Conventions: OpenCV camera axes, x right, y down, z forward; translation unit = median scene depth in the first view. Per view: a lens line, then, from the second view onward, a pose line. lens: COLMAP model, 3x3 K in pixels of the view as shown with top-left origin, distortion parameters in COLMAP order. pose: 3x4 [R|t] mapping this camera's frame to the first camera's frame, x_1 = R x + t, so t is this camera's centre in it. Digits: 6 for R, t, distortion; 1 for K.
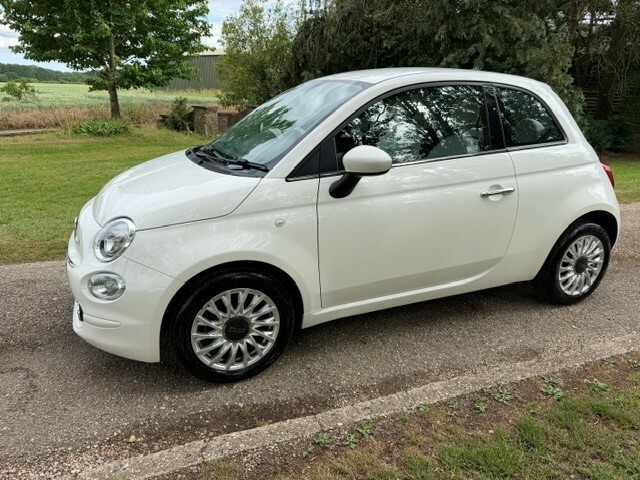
lens RADIAL K [[434.5, 0, 320.0], [0, 434.5, 240.0], [0, 0, 1]] dist [0.096904, -0.106386]
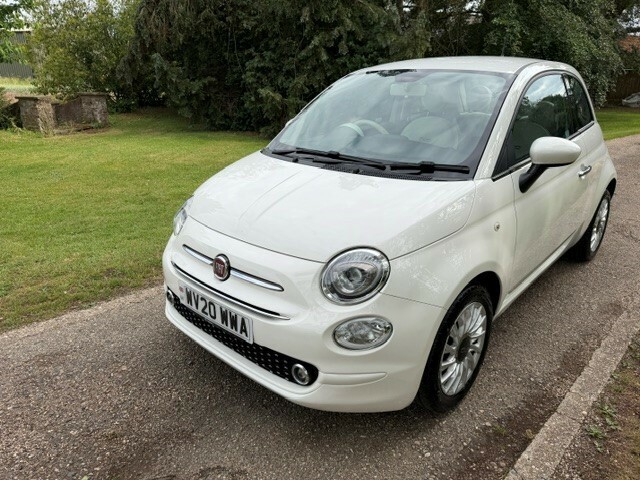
lens RADIAL K [[432.2, 0, 318.4], [0, 432.2, 253.5], [0, 0, 1]] dist [0.001976, -0.001487]
pose [[0.922228, -0.162924, 0.350643, -0.744816], [0.137977, 0.985852, 0.095174, -0.118577], [-0.361188, -0.039391, 0.931660, 0.270472]]
